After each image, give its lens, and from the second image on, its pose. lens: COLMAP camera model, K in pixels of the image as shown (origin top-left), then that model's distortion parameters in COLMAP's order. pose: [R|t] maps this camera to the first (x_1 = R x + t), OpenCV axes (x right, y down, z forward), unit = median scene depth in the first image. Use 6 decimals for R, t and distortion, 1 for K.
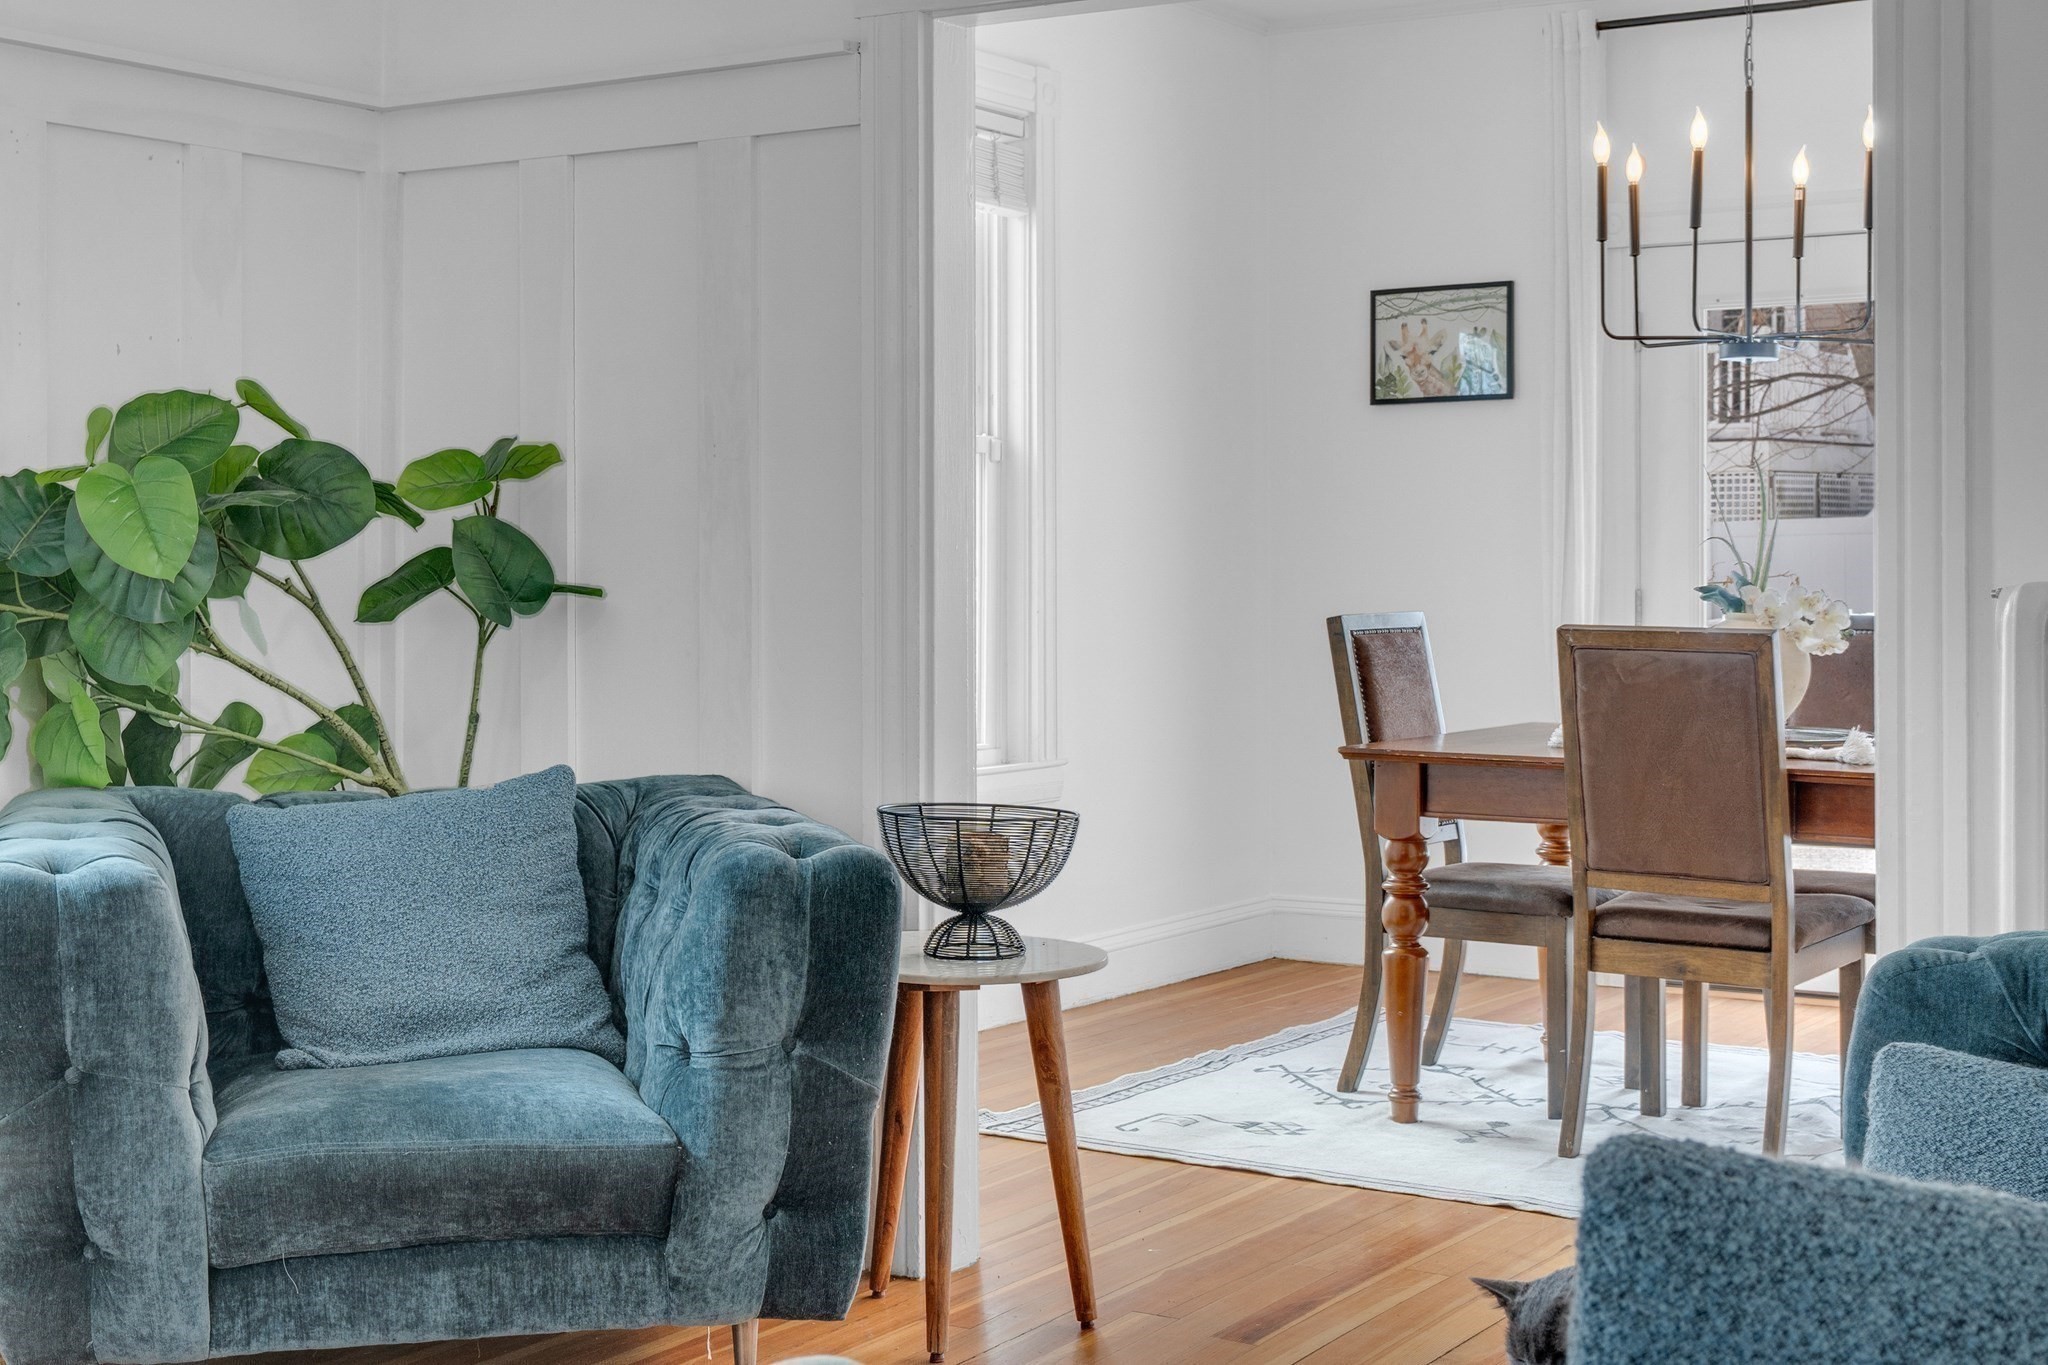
lens RADIAL K [[2950.9, 0, 1102.3], [0, 2950.9, 572.4], [0, 0, 1]] dist [0.019576, -0.022133]
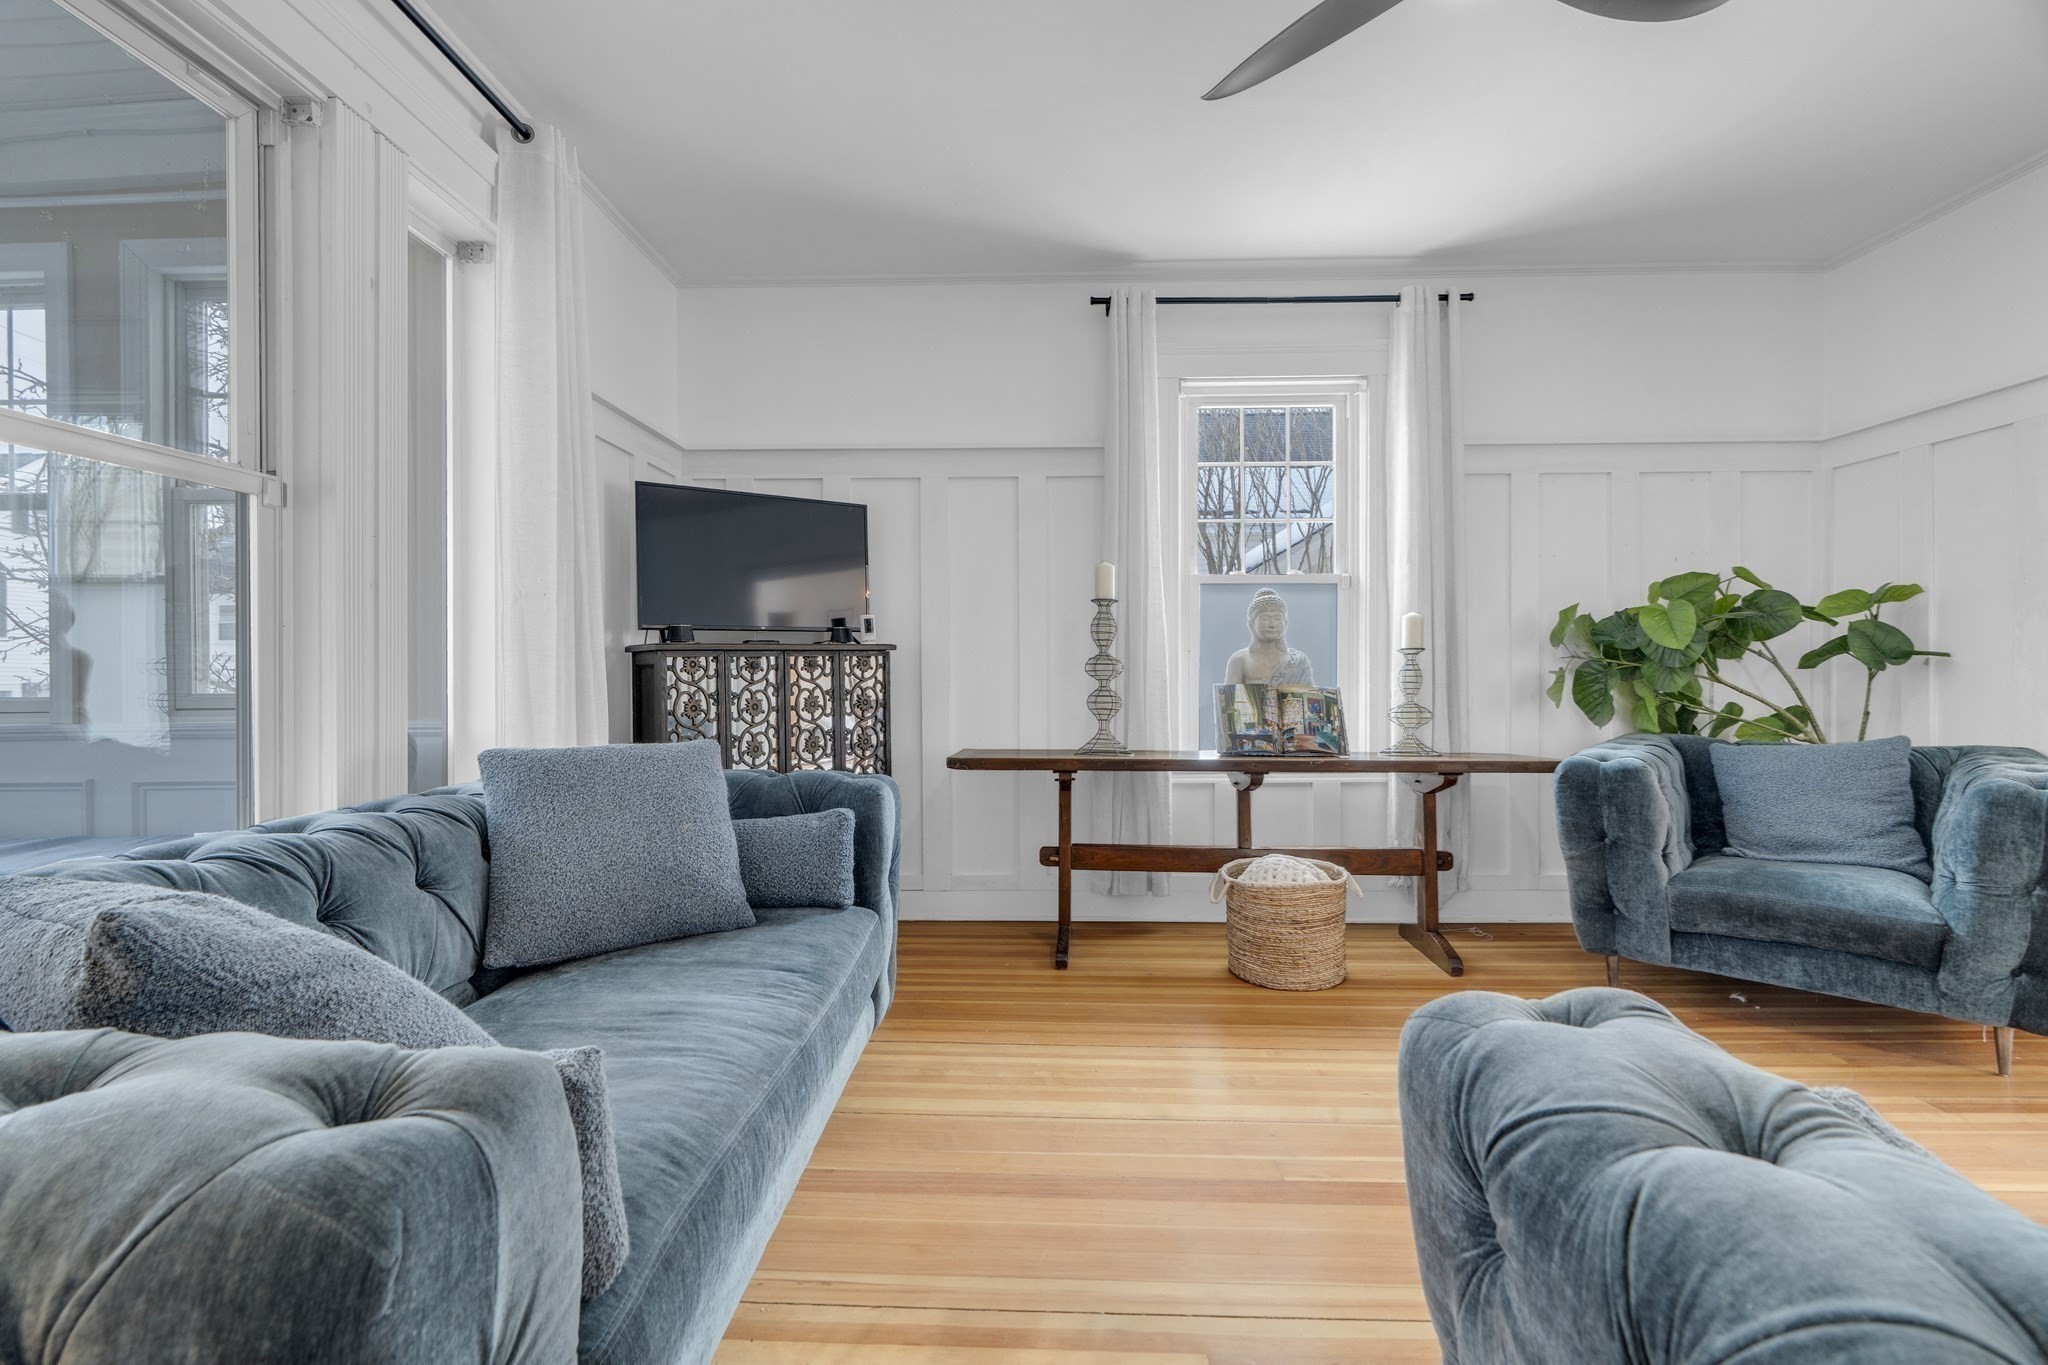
lens RADIAL K [[949.8, 0, 987.2], [0, 949.8, 672.0], [0, 0, 1]] dist [-0.000739, 0.001558]
pose [[0.496009, 0.002886, -0.868313, 0.082423], [0.002103, 0.999988, 0.004525, 0.016570], [0.868315, -0.004071, 0.495997, 0.110081]]
